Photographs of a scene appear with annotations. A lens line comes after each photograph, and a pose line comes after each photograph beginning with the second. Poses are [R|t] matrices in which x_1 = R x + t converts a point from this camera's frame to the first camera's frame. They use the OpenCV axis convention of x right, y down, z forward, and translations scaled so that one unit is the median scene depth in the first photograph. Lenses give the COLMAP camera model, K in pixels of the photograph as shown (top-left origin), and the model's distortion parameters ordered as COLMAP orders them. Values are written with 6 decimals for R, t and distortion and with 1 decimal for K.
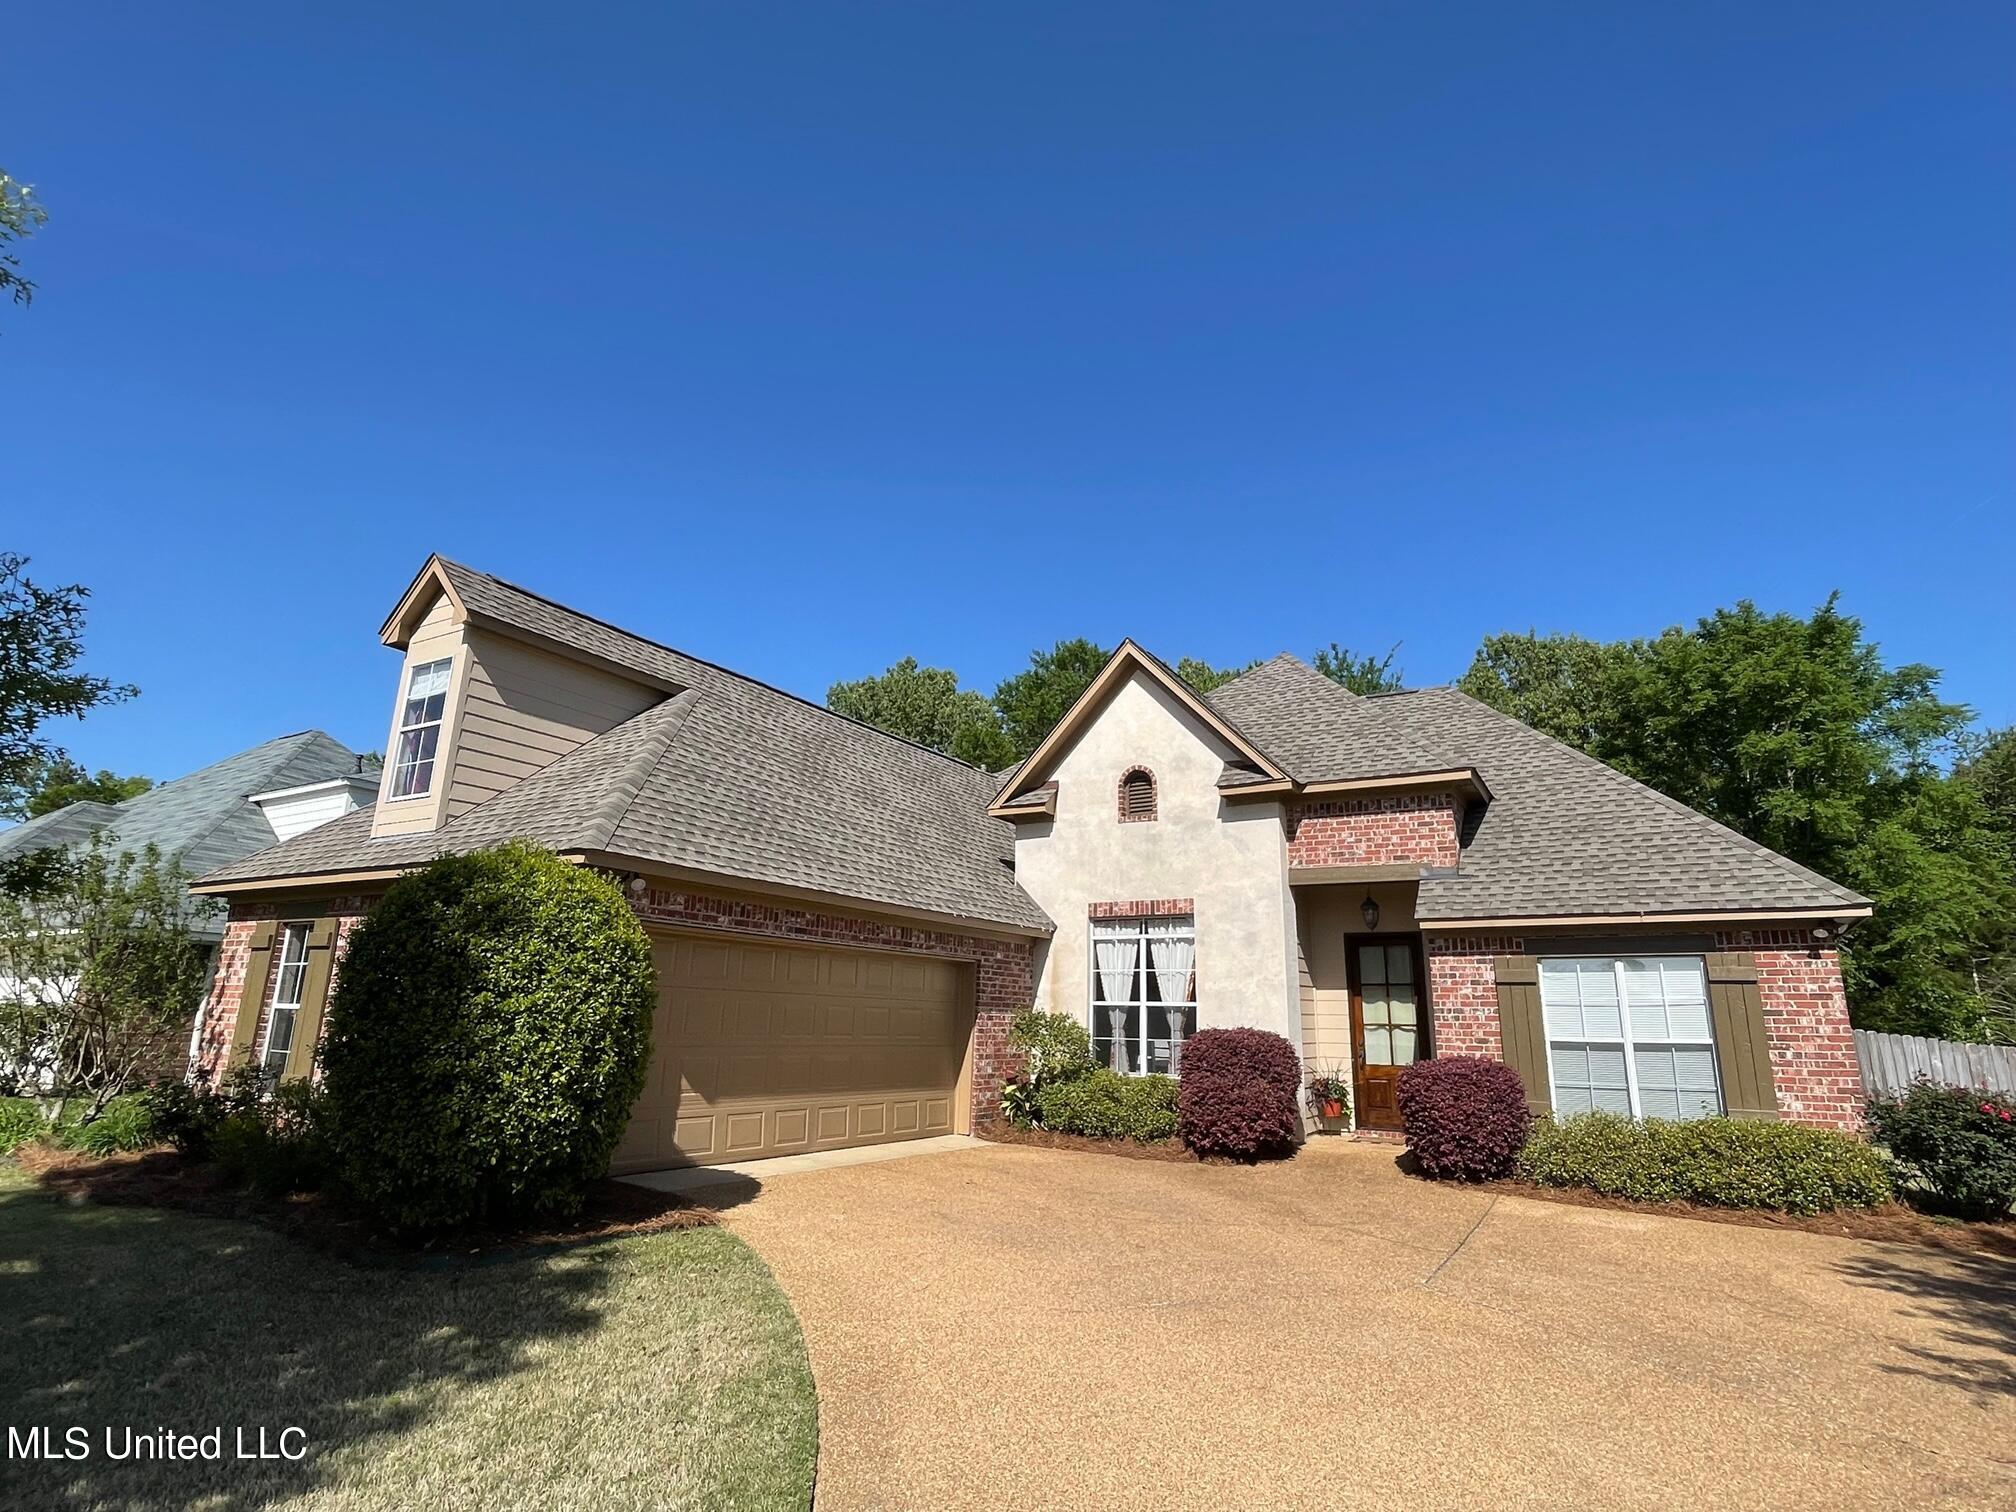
lens RADIAL K [[1076.8, 0, 1012.0], [0, 1076.8, 731.1], [0, 0, 1]] dist [-0.006510, 0.001629]
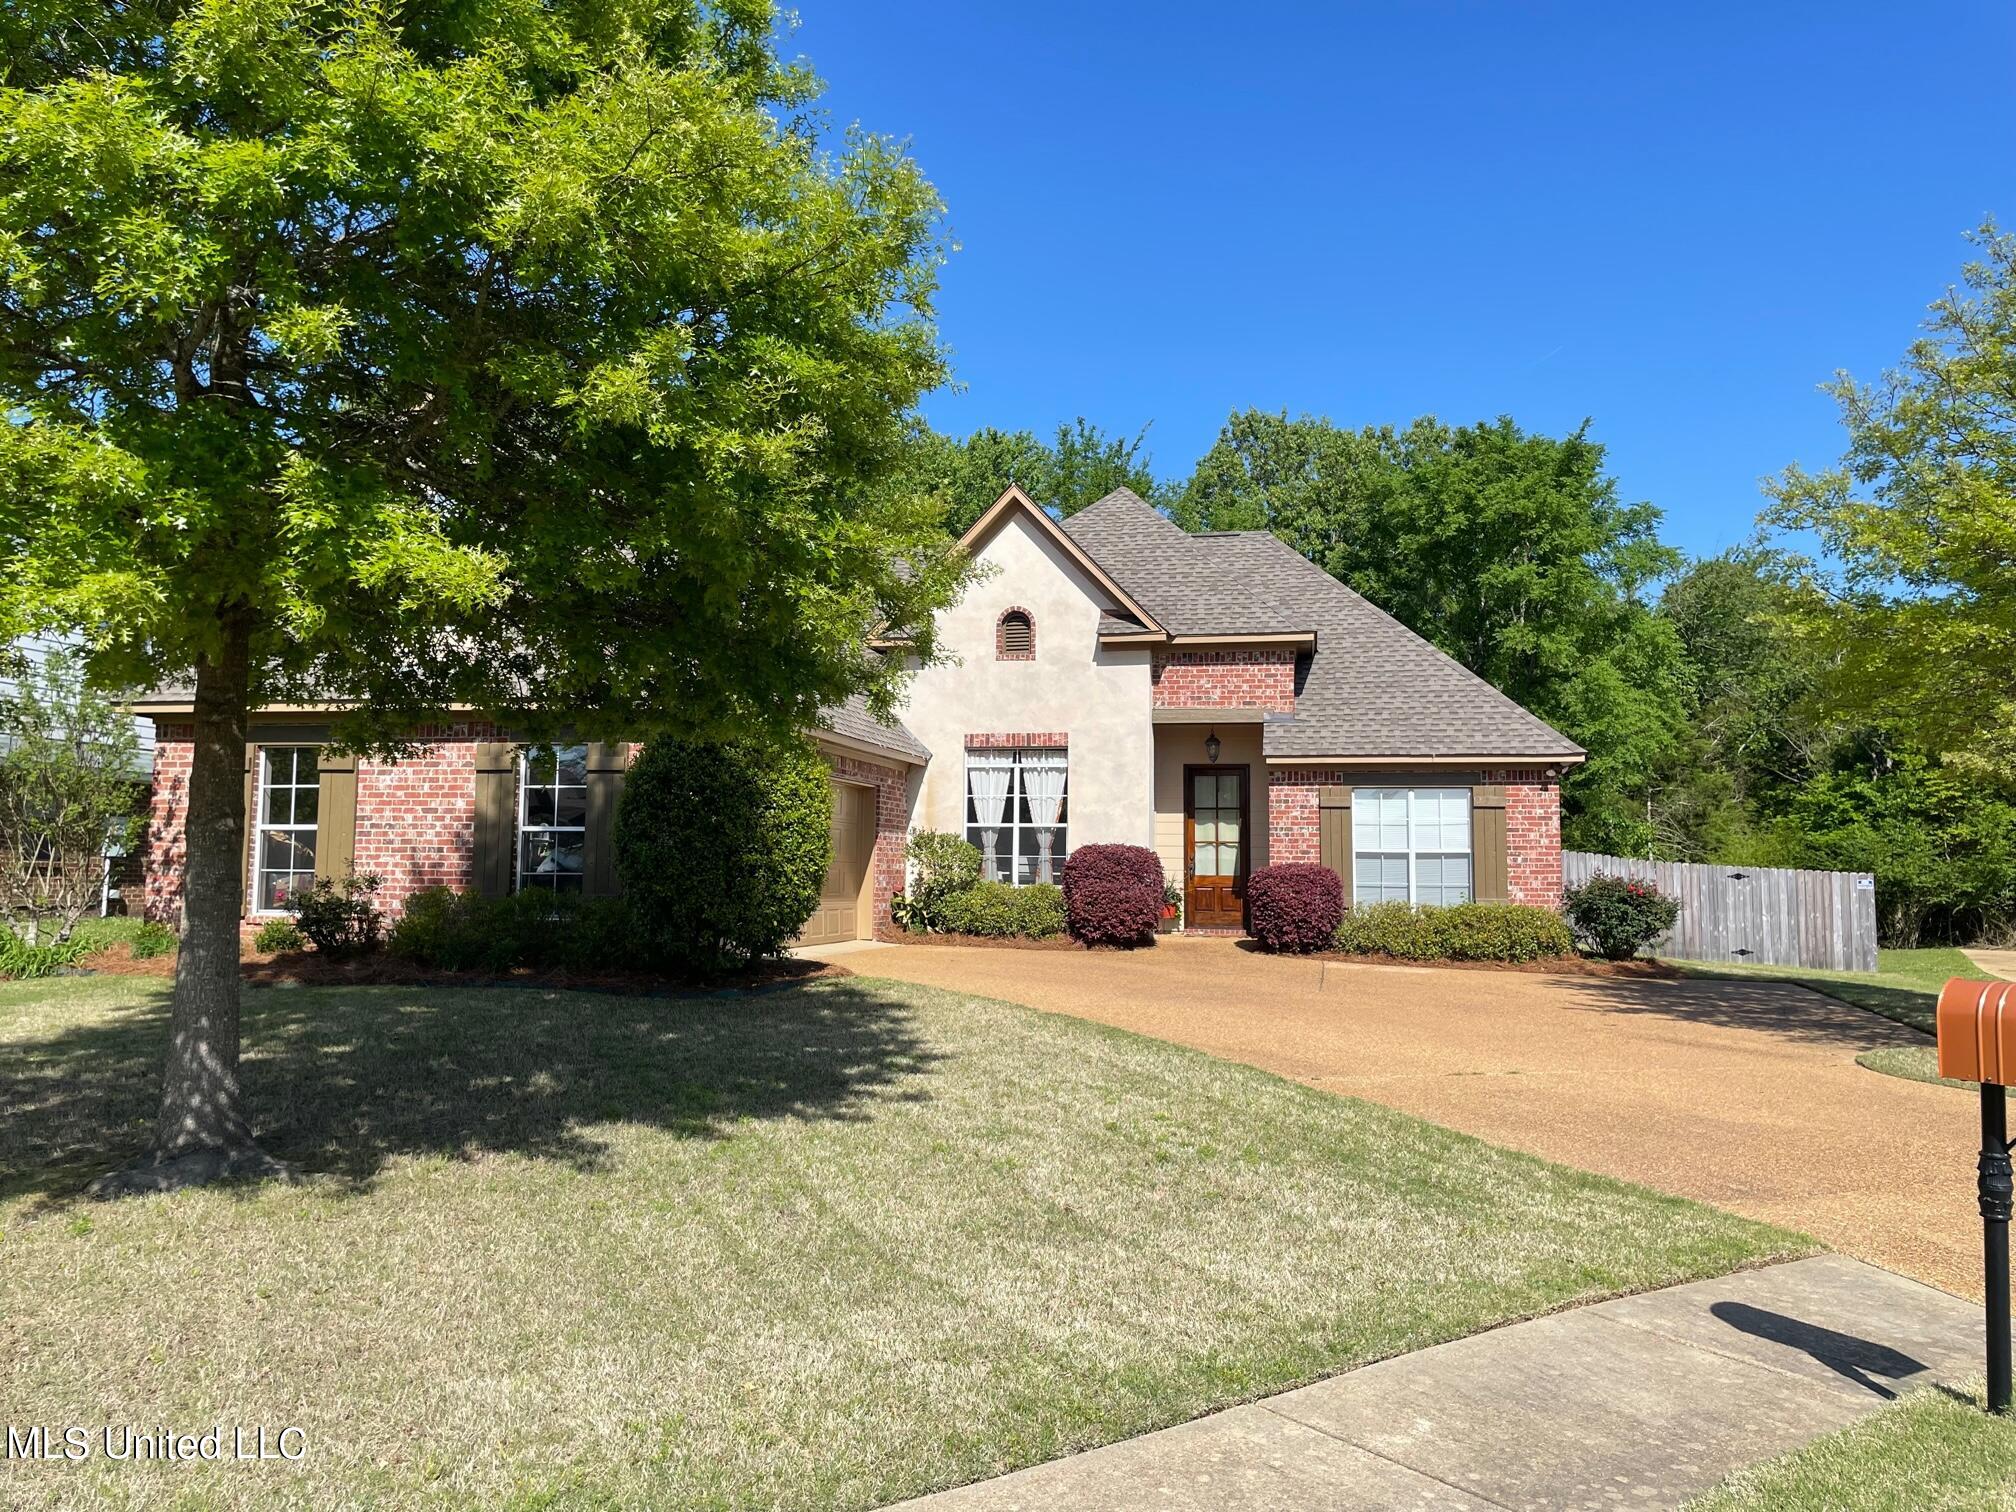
lens RADIAL K [[1480.1, 0, 1008.0], [0, 1480.1, 756.0], [0, 0, 1]] dist [0.054615, -0.091454]
pose [[0.952035, 0.013301, 0.305699, -0.353850], [-0.072036, 0.980718, 0.181670, -0.093165], [-0.297388, -0.194977, 0.934636, -0.411052]]
